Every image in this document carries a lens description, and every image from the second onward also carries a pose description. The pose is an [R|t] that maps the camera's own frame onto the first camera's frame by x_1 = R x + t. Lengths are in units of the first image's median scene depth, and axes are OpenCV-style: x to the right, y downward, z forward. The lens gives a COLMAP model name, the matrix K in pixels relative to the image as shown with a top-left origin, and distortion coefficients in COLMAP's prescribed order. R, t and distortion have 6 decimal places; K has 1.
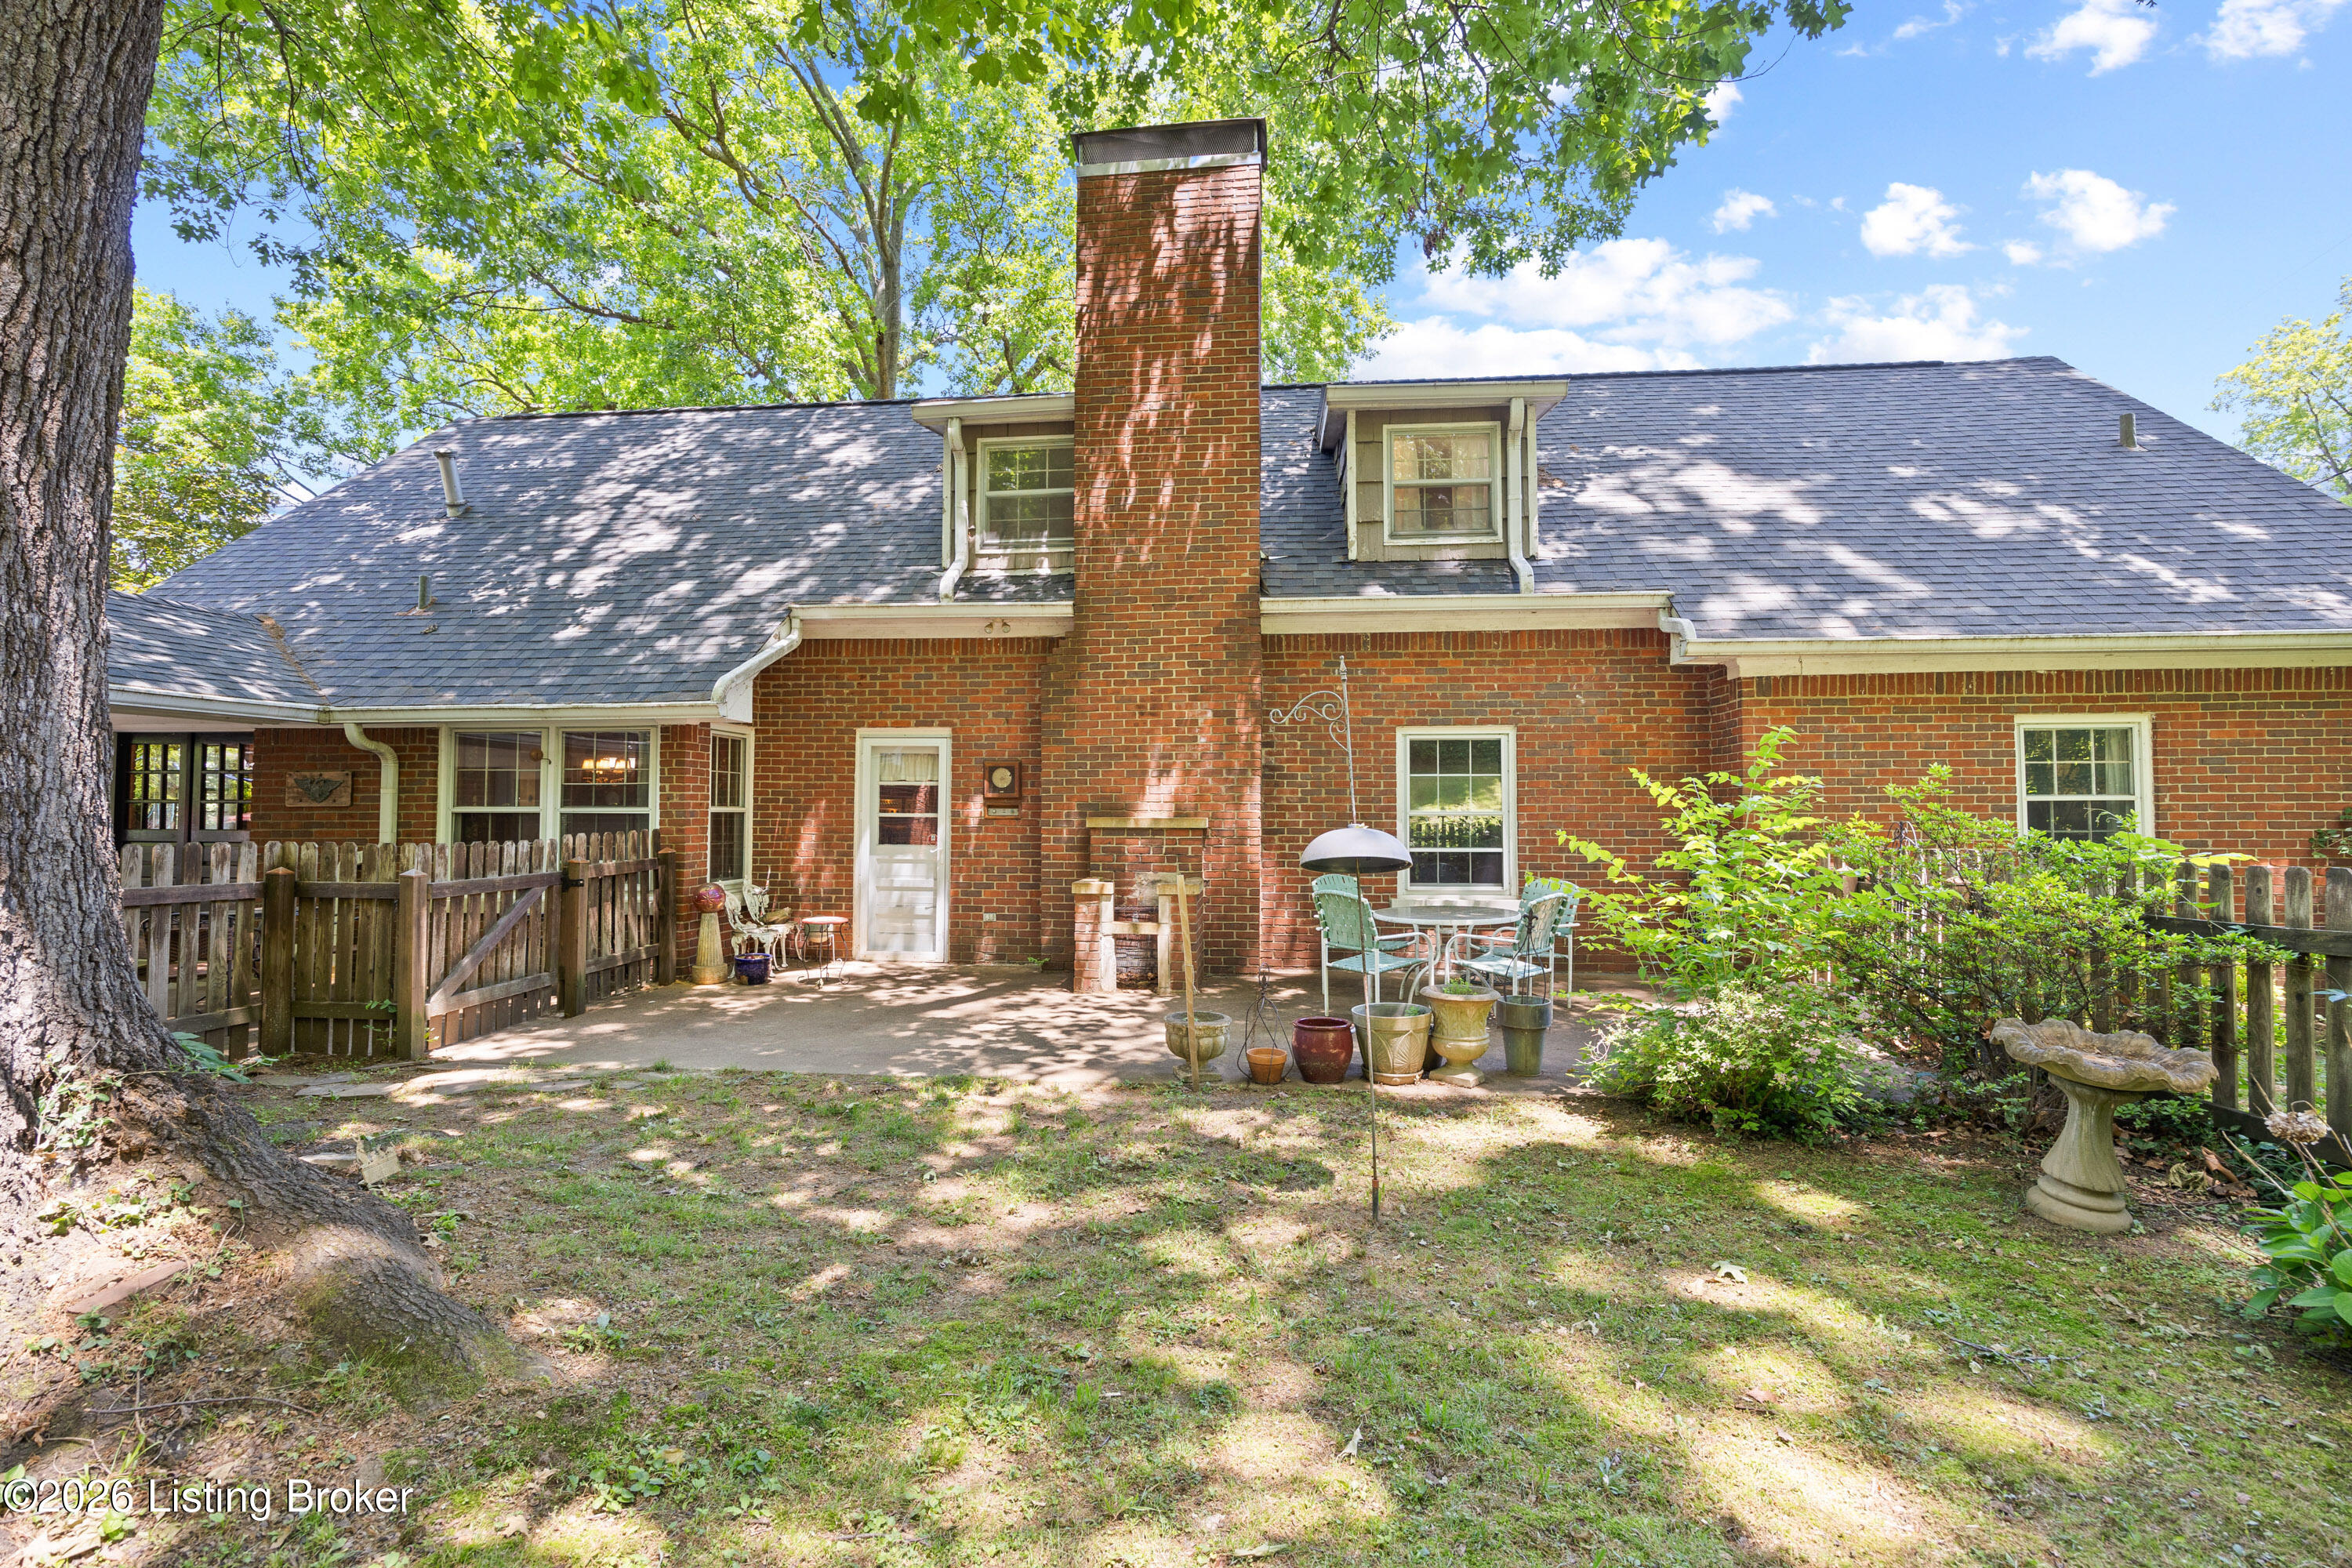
lens RADIAL K [[1042.8, 0, 1201.5], [0, 1042.8, 779.4], [0, 0, 1]] dist [-0.020449, -0.001701]
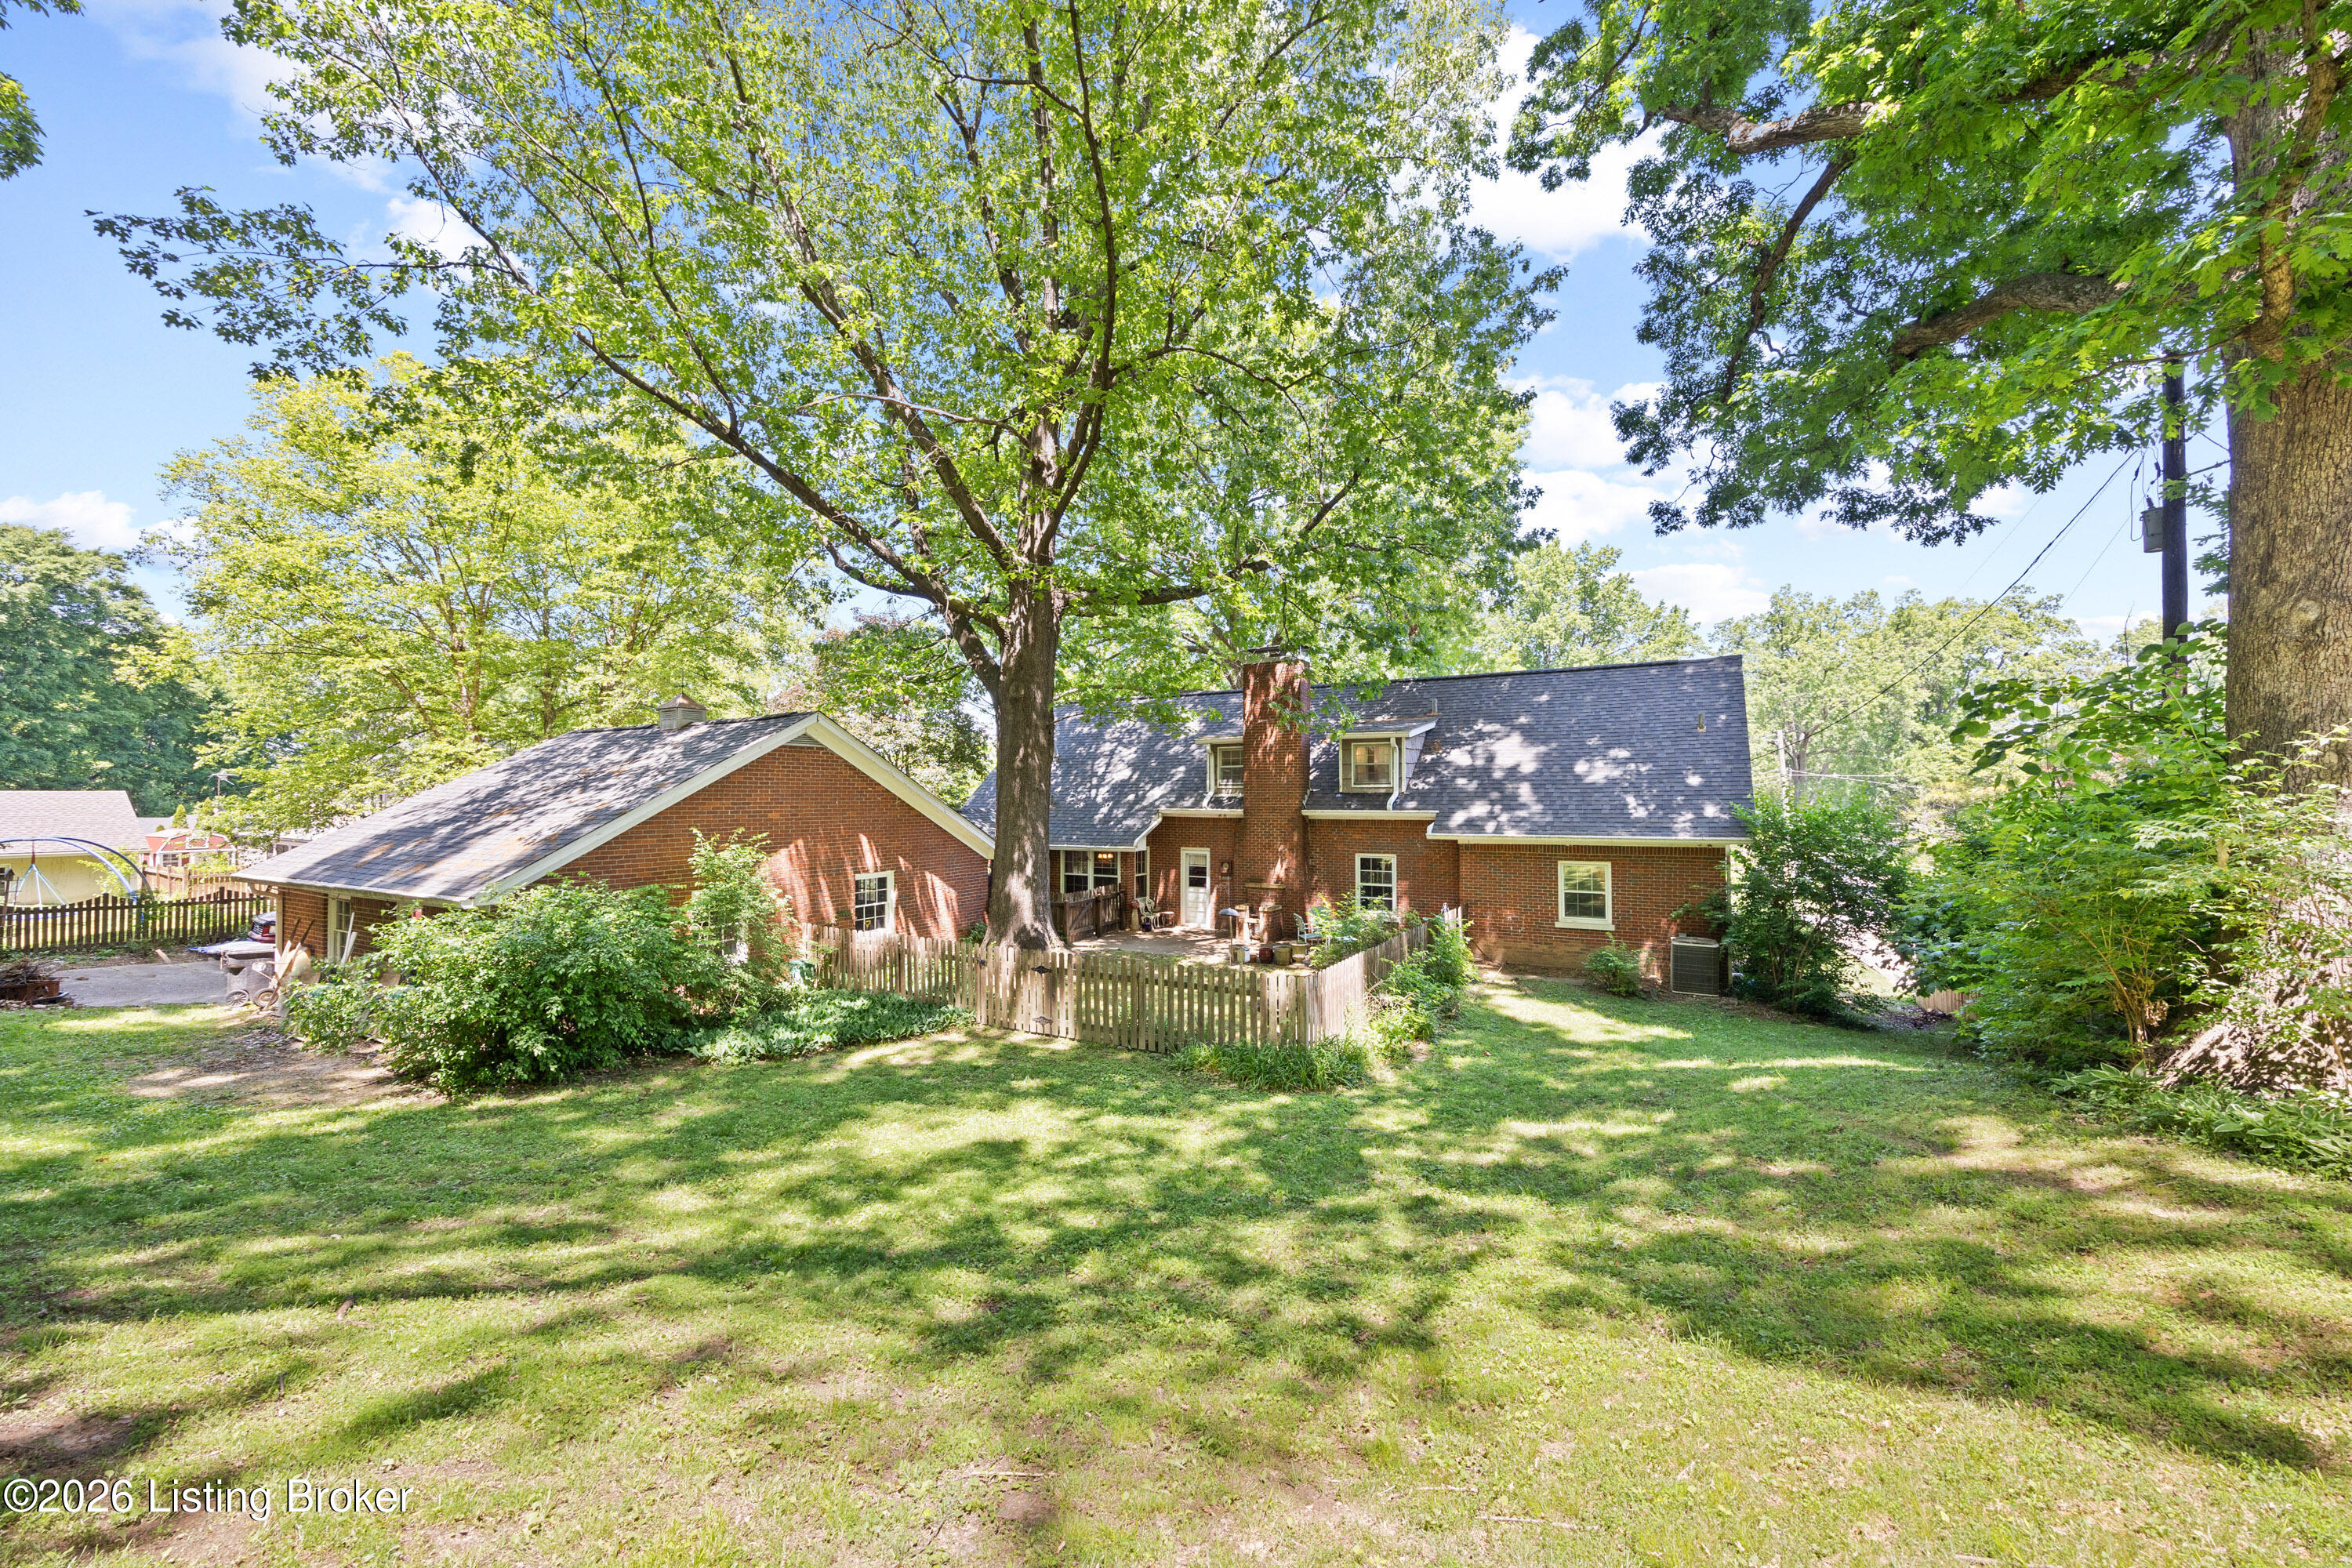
lens RADIAL K [[945.2, 0, 1190.0], [0, 945.2, 790.0], [0, 0, 1]] dist [0.000308, 0.000000]
pose [[0.898143, -0.002064, -0.439699, 0.898667], [0.012572, 0.999701, 0.020989, -0.277175], [0.439524, -0.024379, 0.897900, -1.440973]]
